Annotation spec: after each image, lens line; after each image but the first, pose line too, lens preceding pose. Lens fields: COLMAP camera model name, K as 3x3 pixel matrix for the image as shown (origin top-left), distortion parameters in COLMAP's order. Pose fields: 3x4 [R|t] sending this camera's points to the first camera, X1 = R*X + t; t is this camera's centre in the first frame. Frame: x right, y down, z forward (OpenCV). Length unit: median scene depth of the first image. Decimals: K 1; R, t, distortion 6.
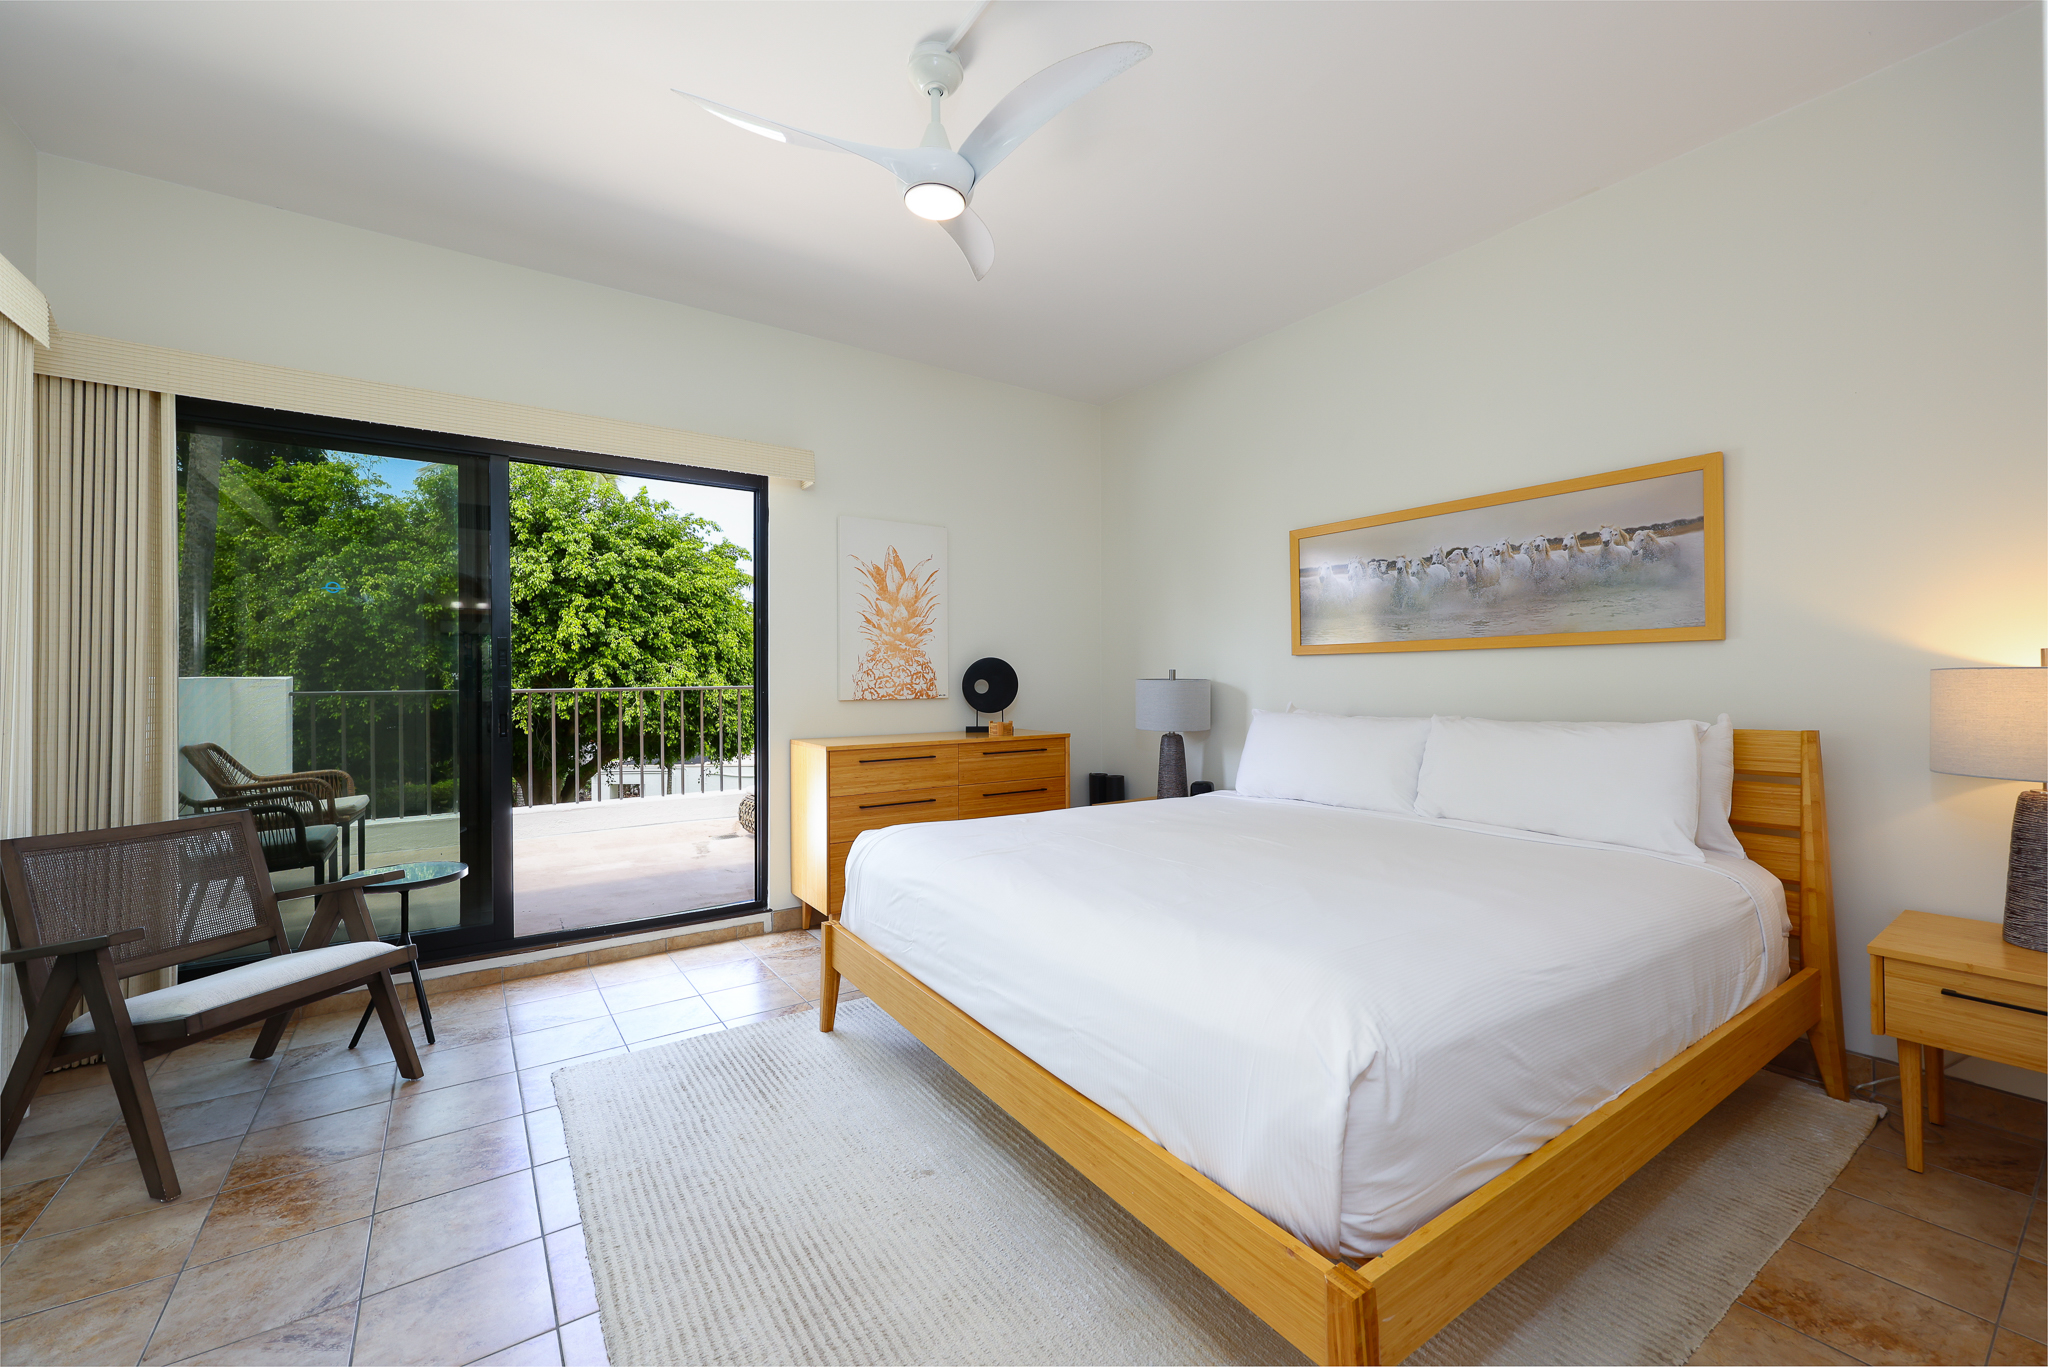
lens RADIAL K [[825.7, 0, 1034.3], [0, 825.7, 672.2], [0, 0, 1]] dist [-0.002818, 0.000542]
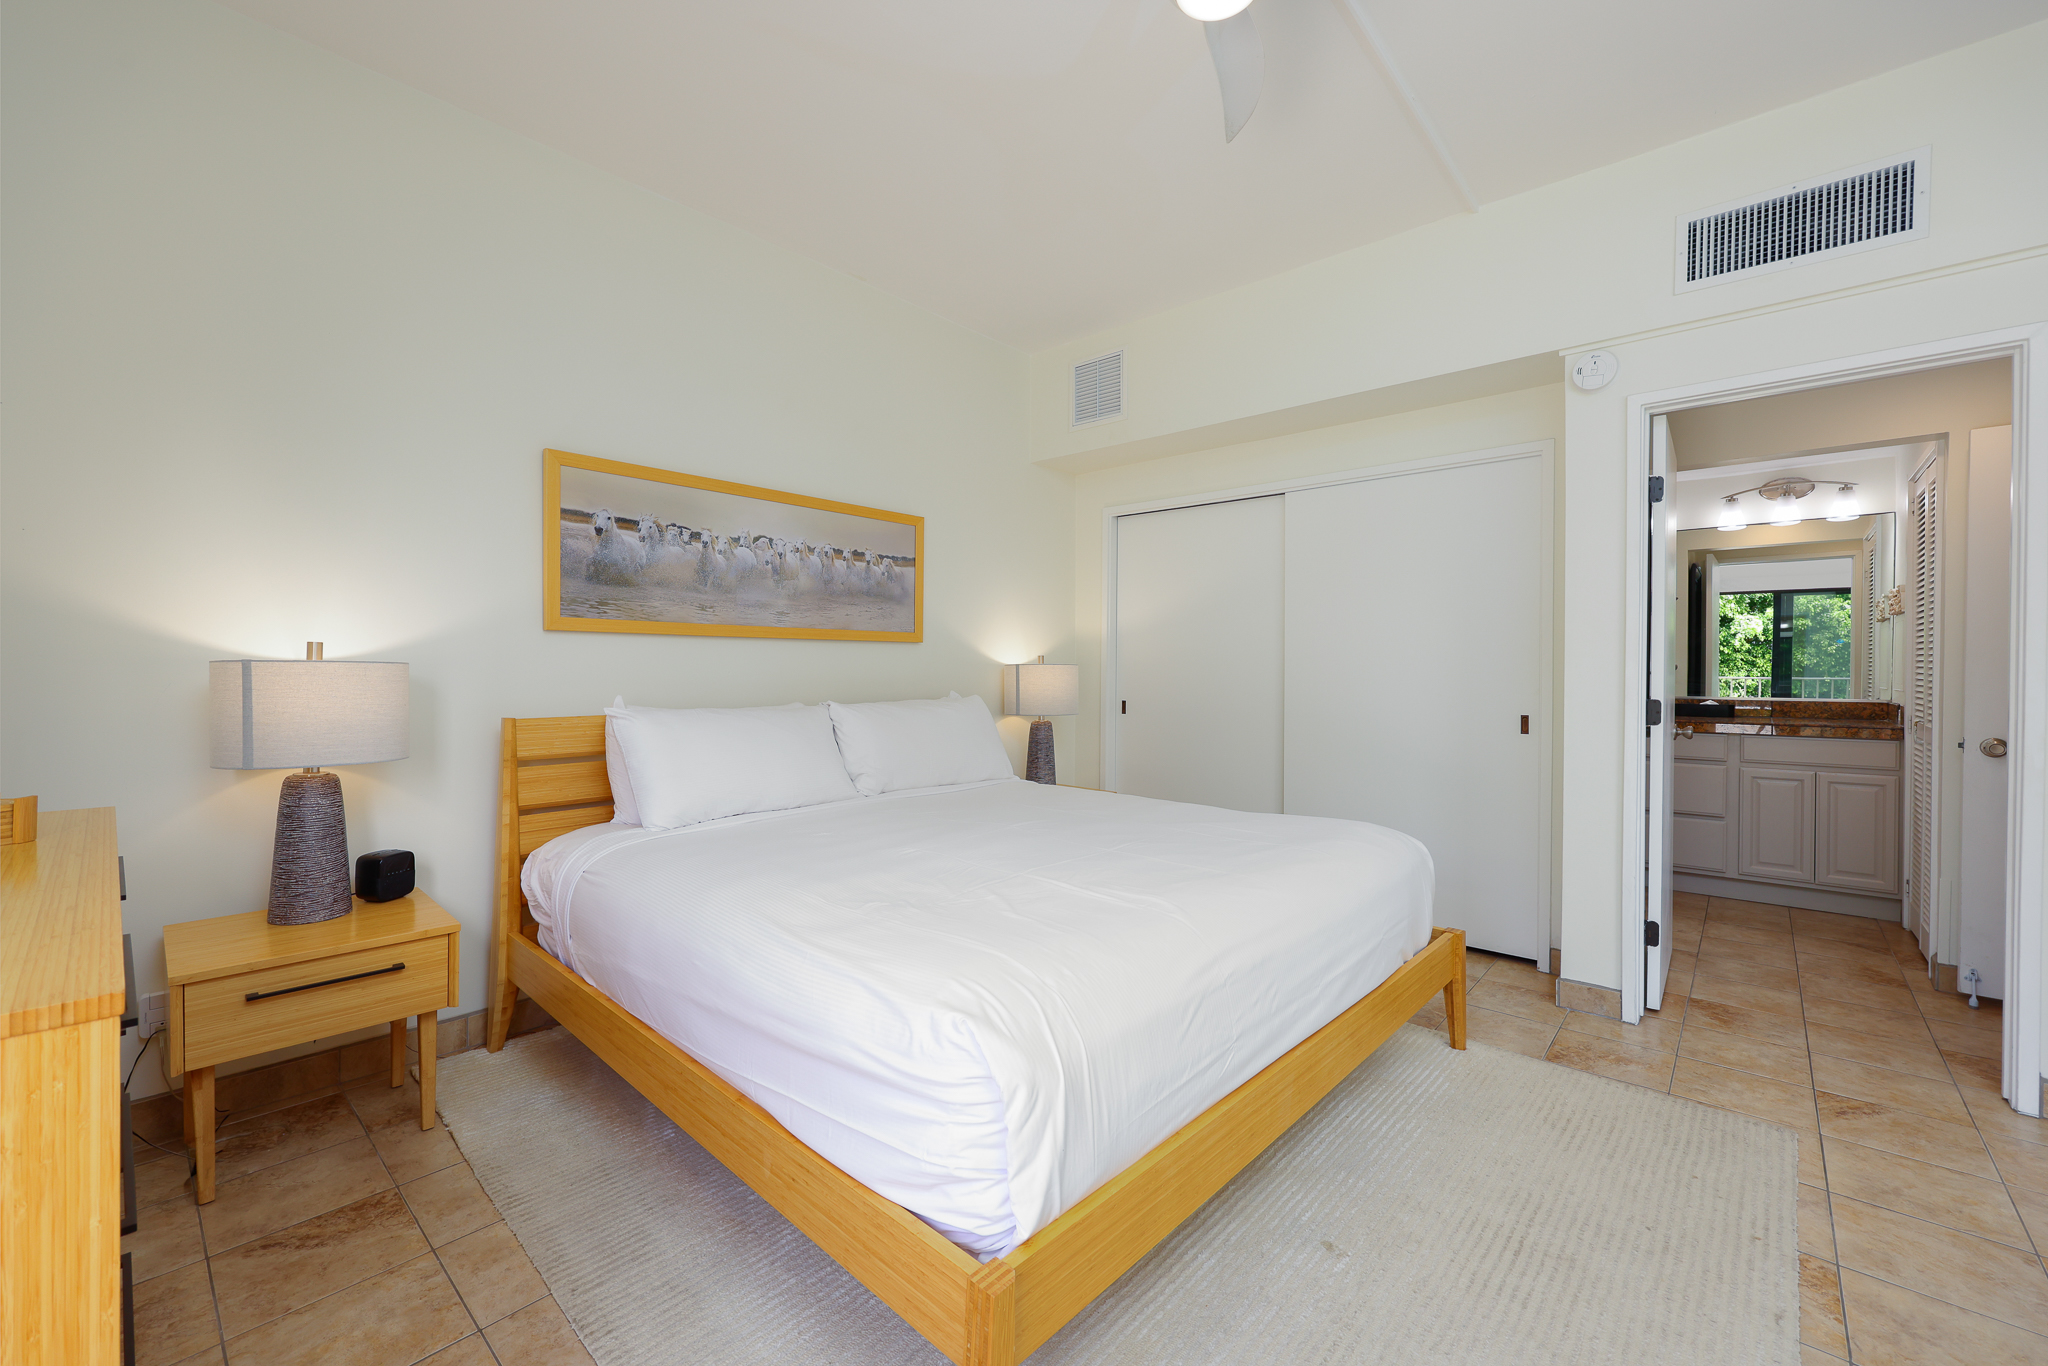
lens RADIAL K [[825.7, 0, 1019.8], [0, 825.7, 678.5], [0, 0, 1]] dist [-0.002818, 0.000542]
pose [[-0.221970, -0.004869, 0.975041, -0.504145], [-0.012862, 0.999915, 0.002065, 0.015688], [-0.974969, -0.012082, -0.222014, 0.863295]]
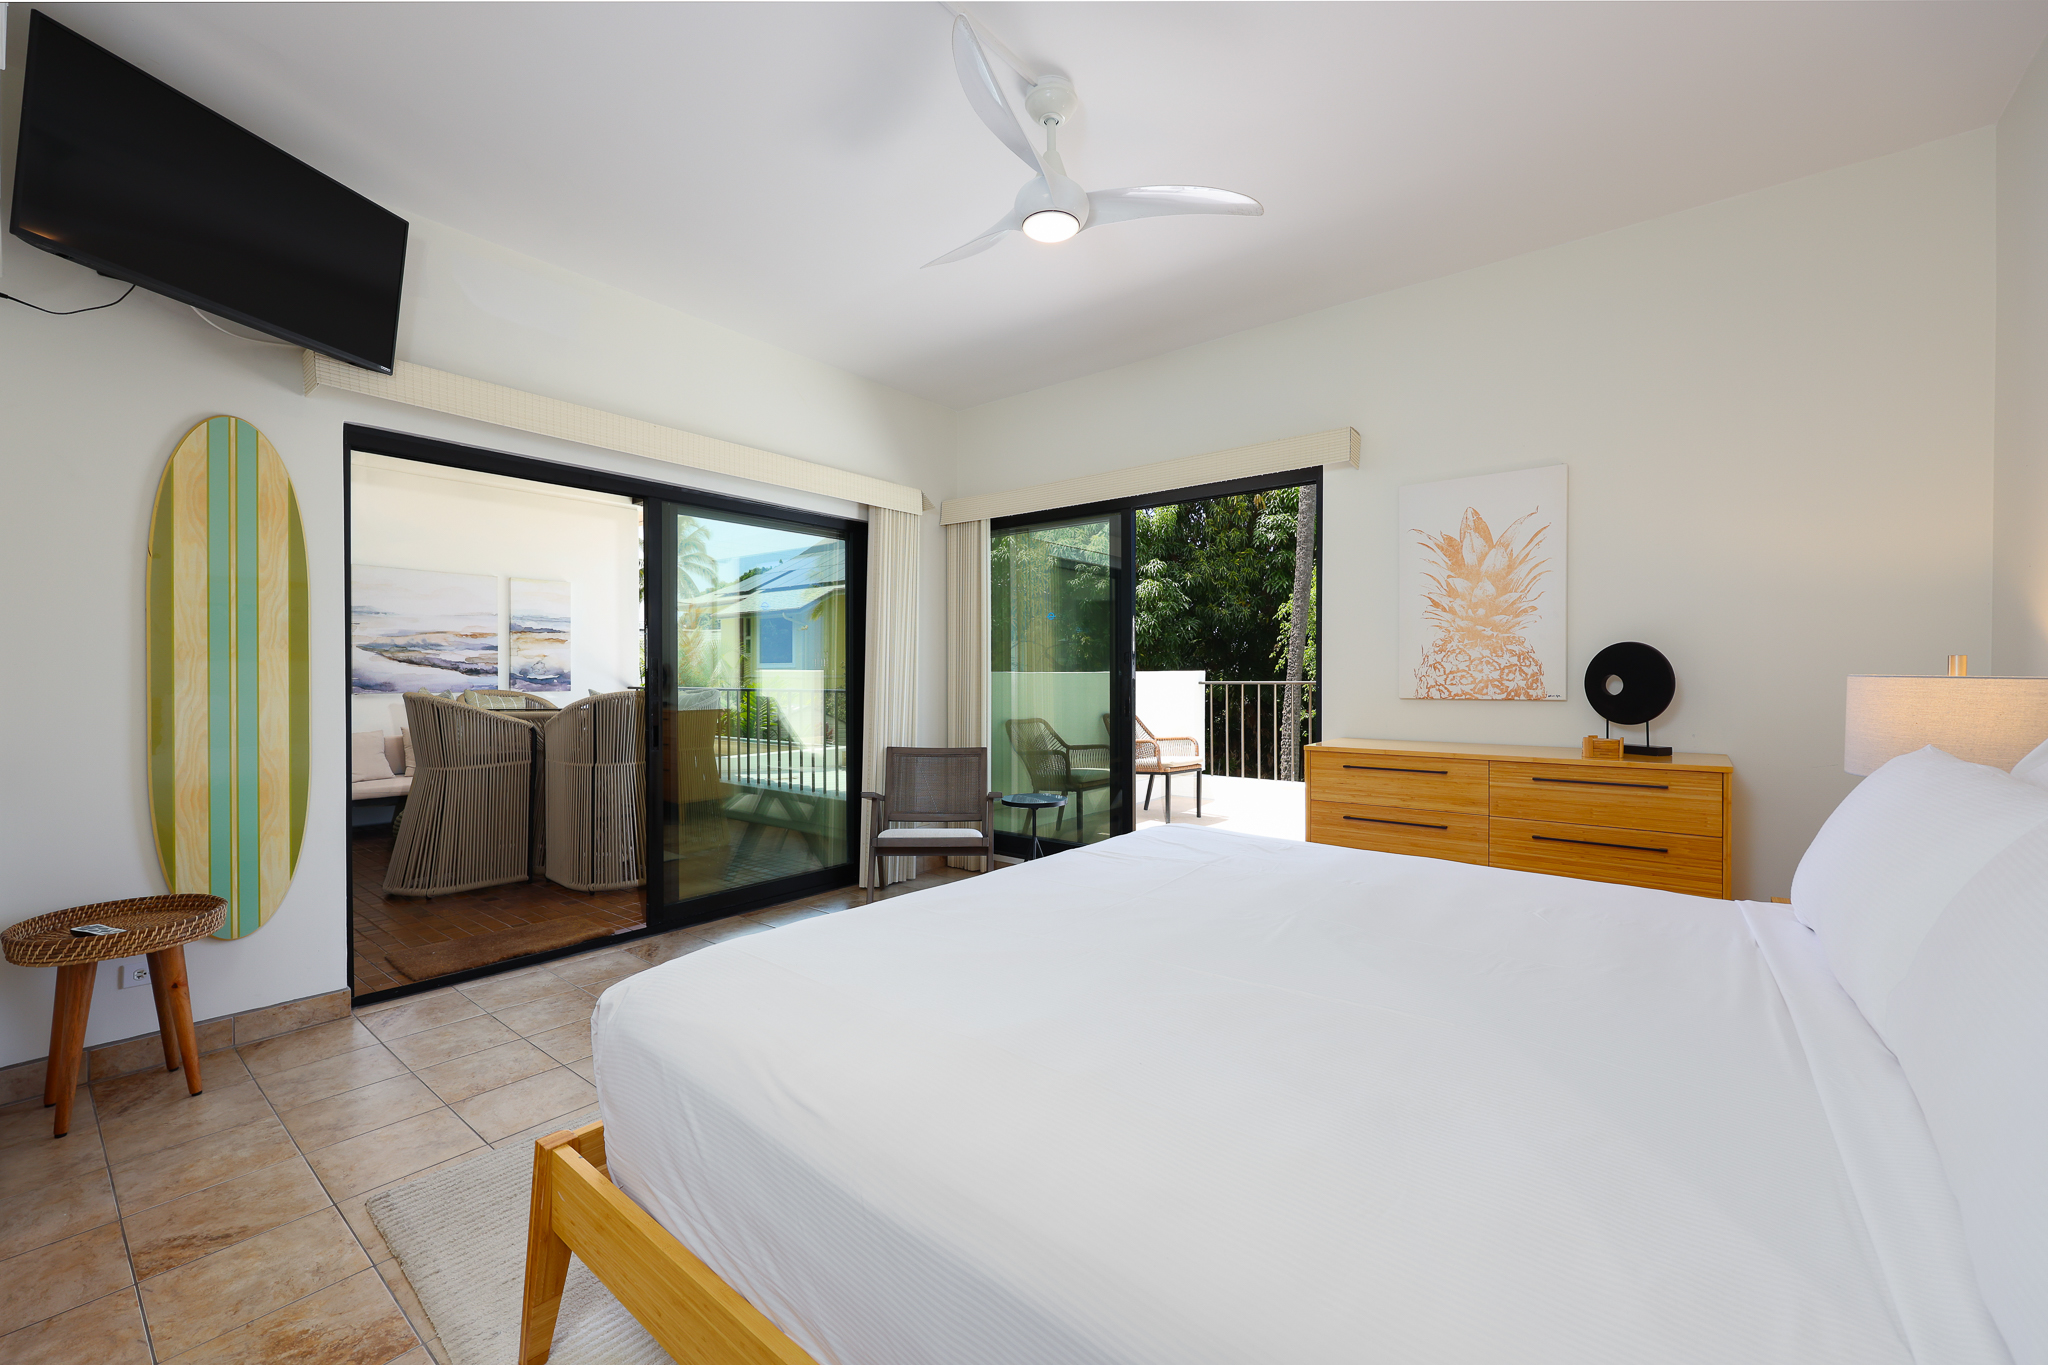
lens RADIAL K [[825.7, 0, 1021.3], [0, 825.7, 680.3], [0, 0, 1]] dist [-0.002818, 0.000542]
pose [[0.283413, 0.010287, -0.958943, 0.579723], [0.008460, 0.999877, 0.013226, 0.000517], [0.958961, -0.011861, 0.283291, 0.435512]]
